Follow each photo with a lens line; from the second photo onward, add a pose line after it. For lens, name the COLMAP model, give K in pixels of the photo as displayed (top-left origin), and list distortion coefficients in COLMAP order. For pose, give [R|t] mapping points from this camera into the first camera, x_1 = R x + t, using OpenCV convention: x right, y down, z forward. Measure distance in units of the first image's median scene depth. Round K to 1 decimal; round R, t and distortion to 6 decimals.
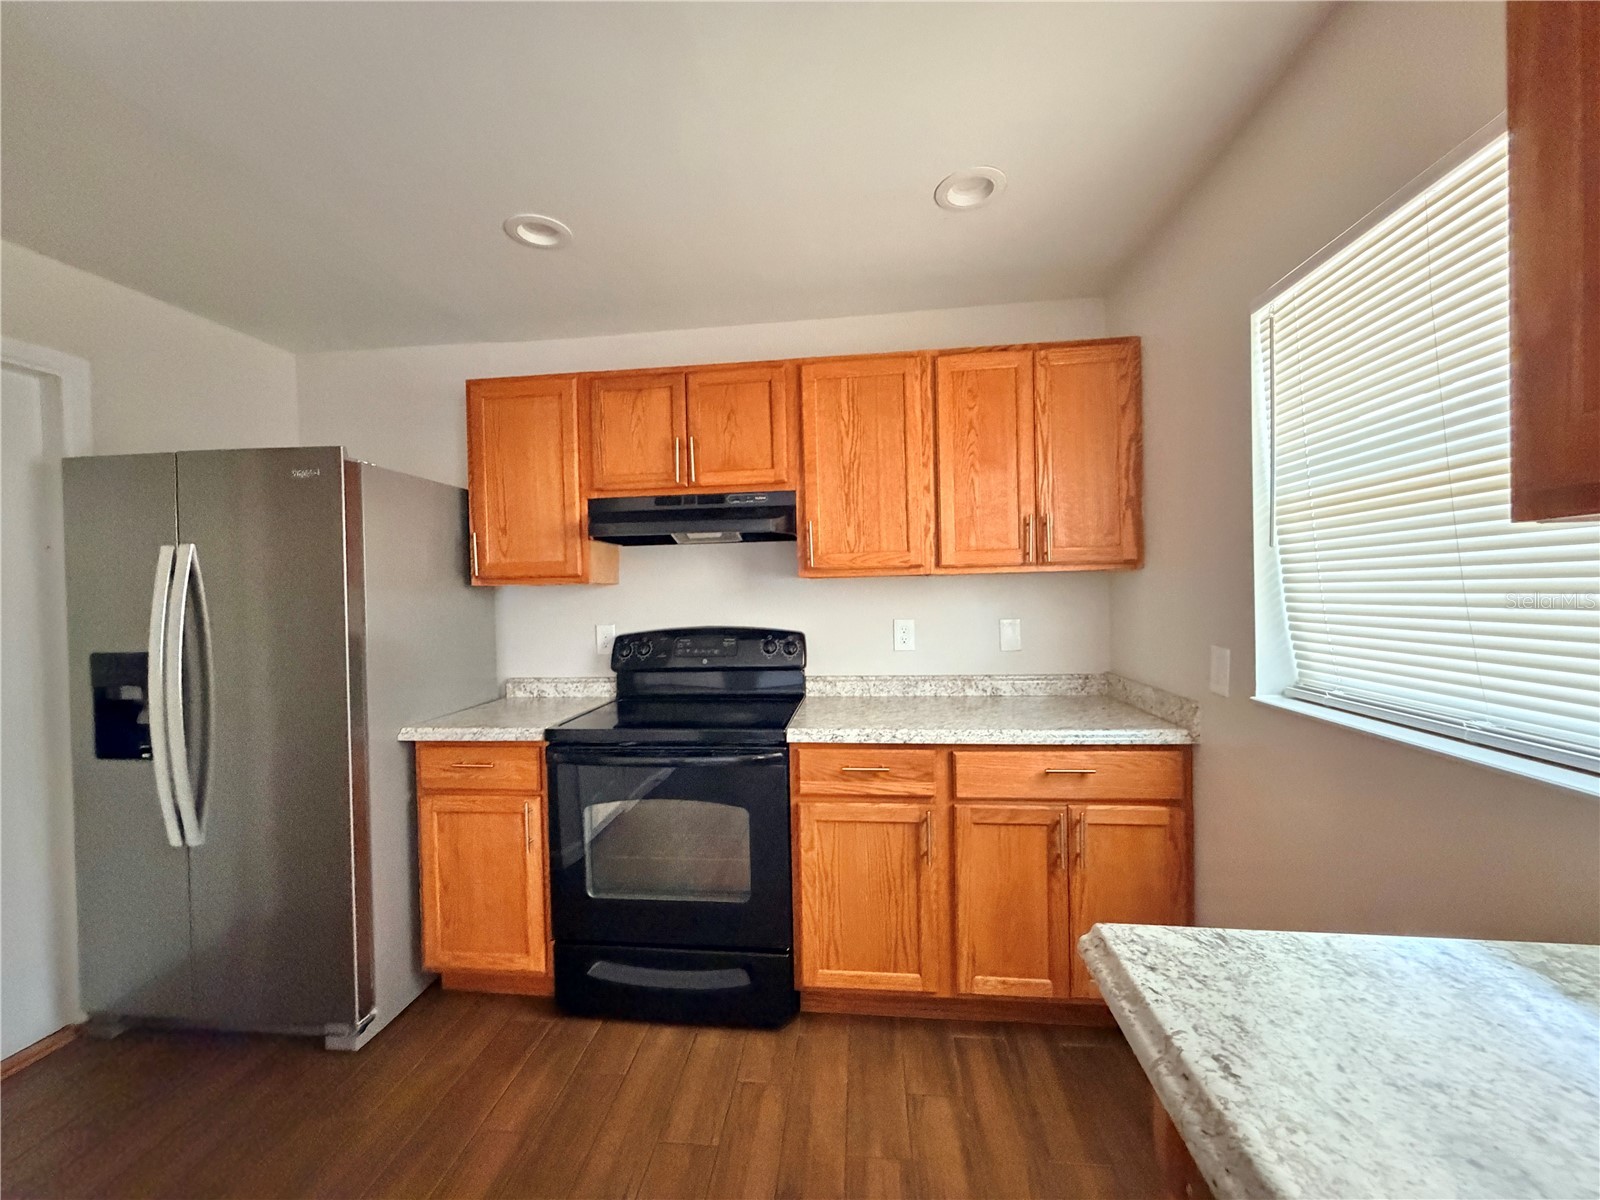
lens RADIAL K [[638.3, 0, 791.8], [0, 638.3, 597.1], [0, 0, 1]] dist [0.000277, -0.000401]
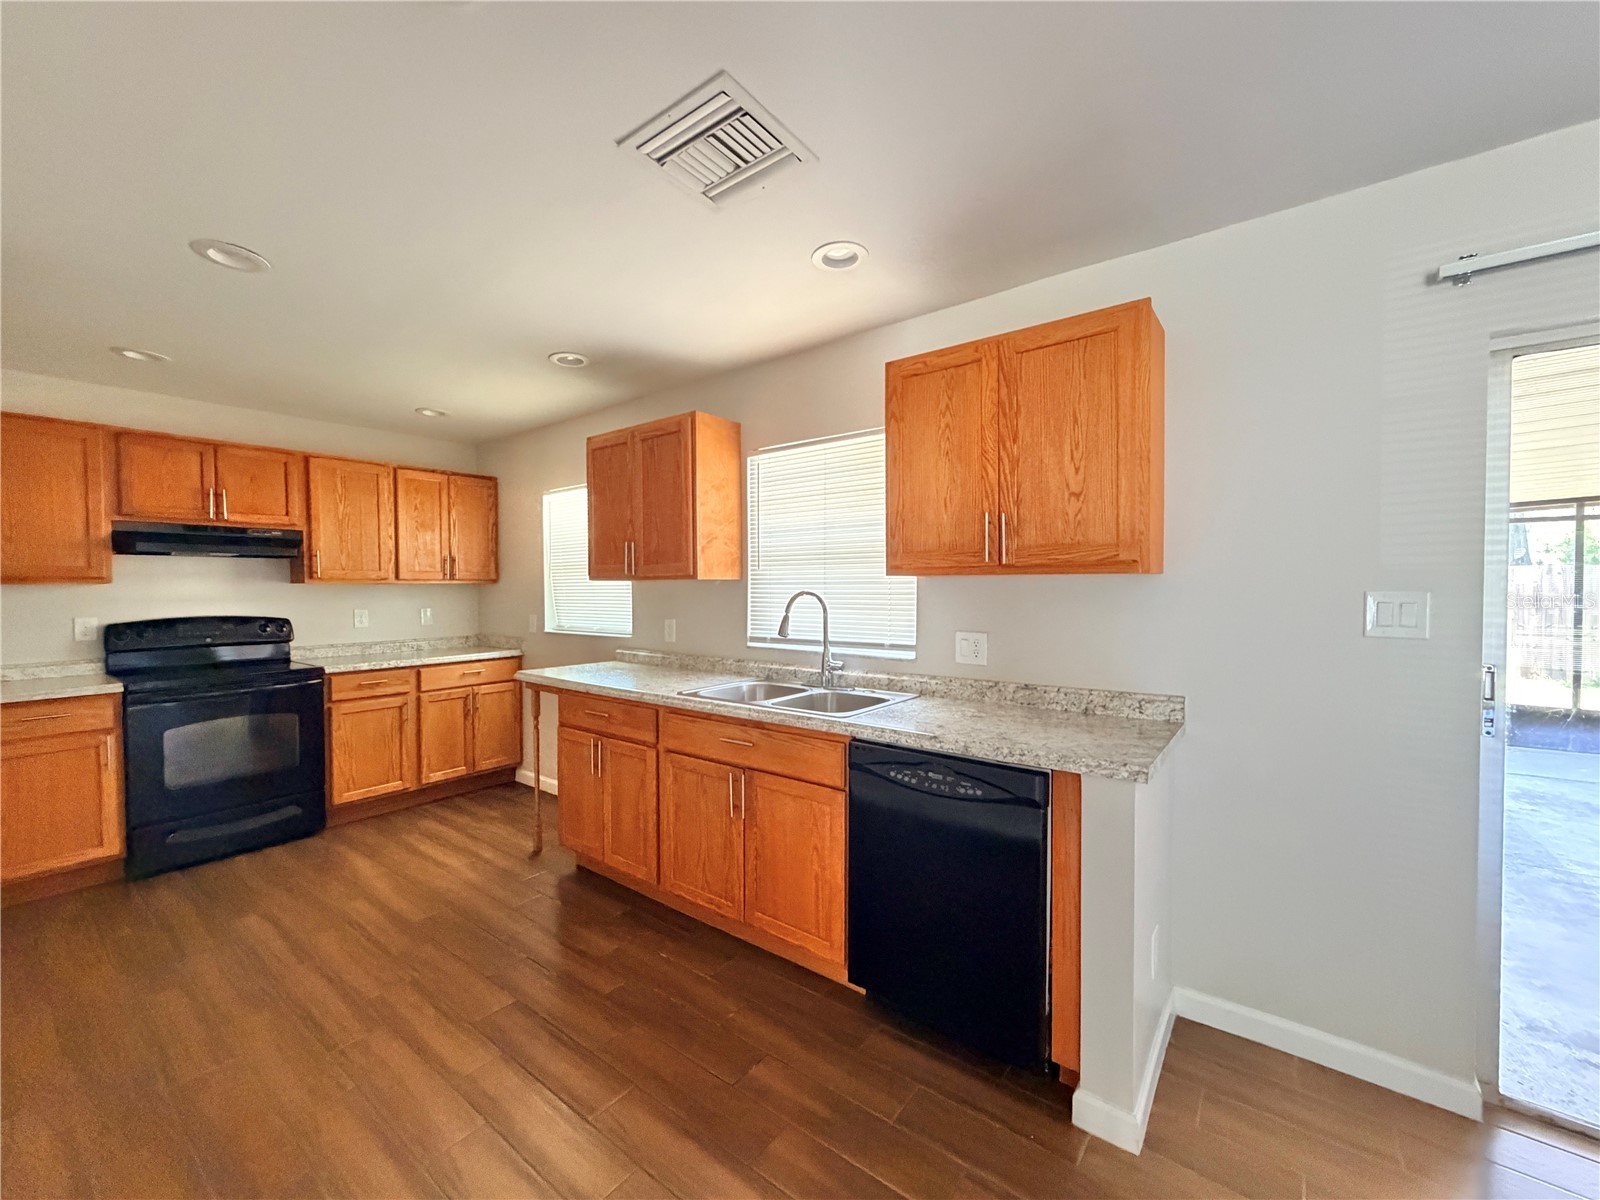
lens RADIAL K [[638.3, 0, 798.9], [0, 638.3, 603.1], [0, 0, 1]] dist [0.000277, -0.000401]
pose [[0.513352, -0.001911, 0.858176, -0.798005], [0.002054, 0.999997, 0.000997, 0.022838], [-0.858176, 0.001251, 0.513354, -1.008457]]
